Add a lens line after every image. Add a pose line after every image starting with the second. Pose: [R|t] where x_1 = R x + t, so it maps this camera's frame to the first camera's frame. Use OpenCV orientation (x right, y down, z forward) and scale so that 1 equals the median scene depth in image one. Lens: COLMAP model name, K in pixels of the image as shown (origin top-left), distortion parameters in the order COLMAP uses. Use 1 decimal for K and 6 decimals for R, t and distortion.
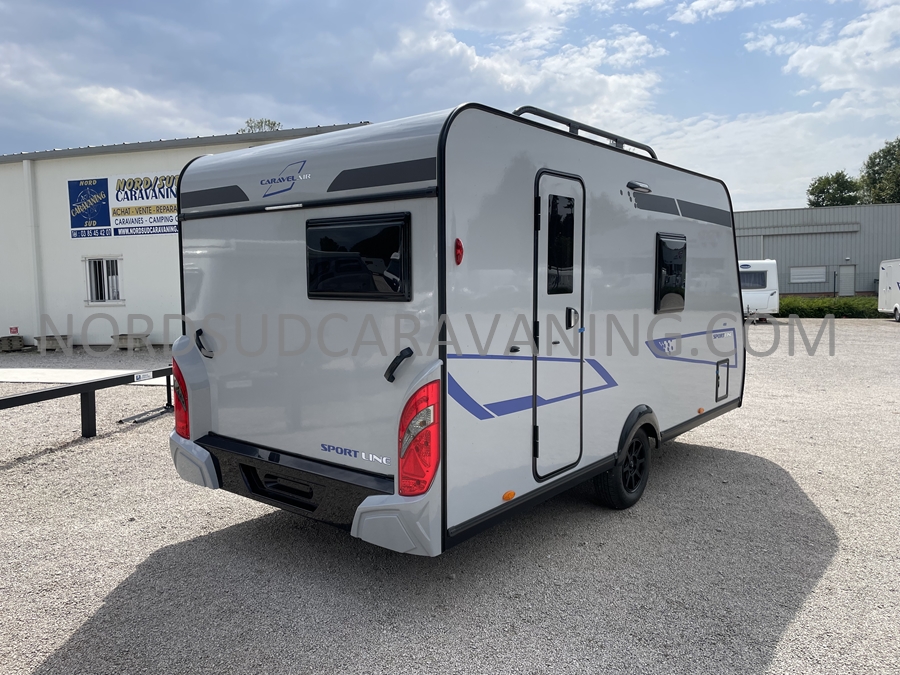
lens RADIAL K [[682.5, 0, 450.0], [0, 682.5, 337.5], [0, 0, 1]] dist [0.092694, -0.122583]
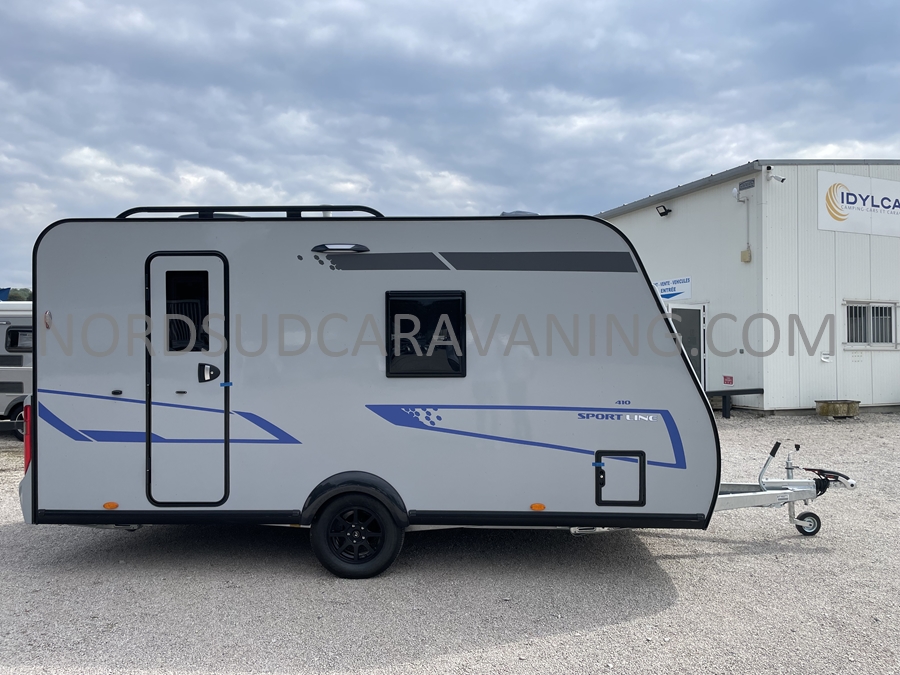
lens RADIAL K [[682.5, 0, 450.0], [0, 682.5, 337.5], [0, 0, 1]] dist [0.092694, -0.122583]
pose [[0.594524, 0.004773, -0.804064, 1.435801], [-0.071188, 0.996368, -0.046722, -0.066528], [0.800920, 0.085017, 0.592705, 0.670499]]
